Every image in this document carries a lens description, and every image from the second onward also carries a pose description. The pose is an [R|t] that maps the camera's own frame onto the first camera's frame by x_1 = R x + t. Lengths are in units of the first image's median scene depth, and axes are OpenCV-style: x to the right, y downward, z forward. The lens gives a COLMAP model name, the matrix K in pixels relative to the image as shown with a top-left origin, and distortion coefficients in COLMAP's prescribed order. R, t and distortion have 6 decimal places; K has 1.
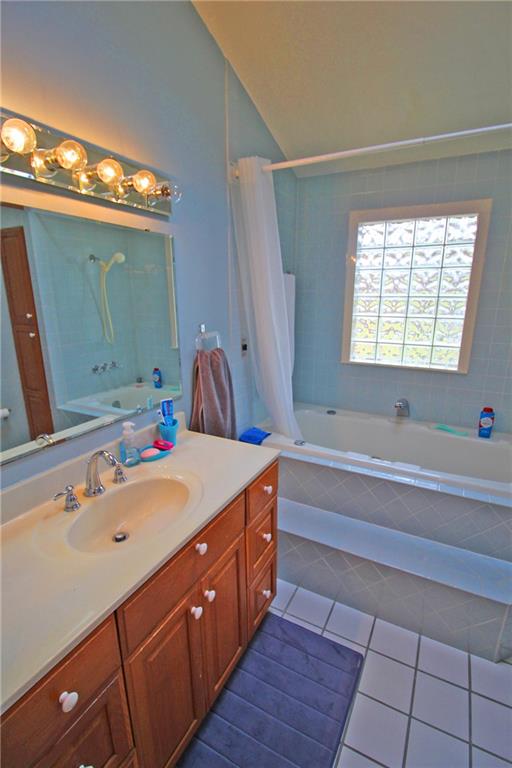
lens RADIAL K [[360.9, 0, 256.0], [0, 360.9, 384.0], [0, 0, 1]] dist [-0.013242, -0.001215]
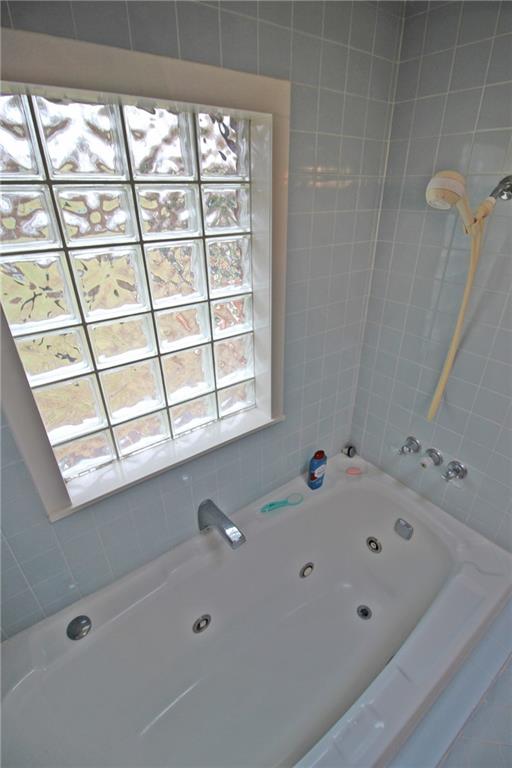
lens RADIAL K [[360.9, 0, 256.0], [0, 360.9, 384.0], [0, 0, 1]] dist [-0.013242, -0.001215]
pose [[0.430836, -0.425574, 0.795781, 0.105720], [0.236490, 0.904246, 0.355544, -0.289463], [-0.870892, 0.035013, 0.490226, 0.701804]]
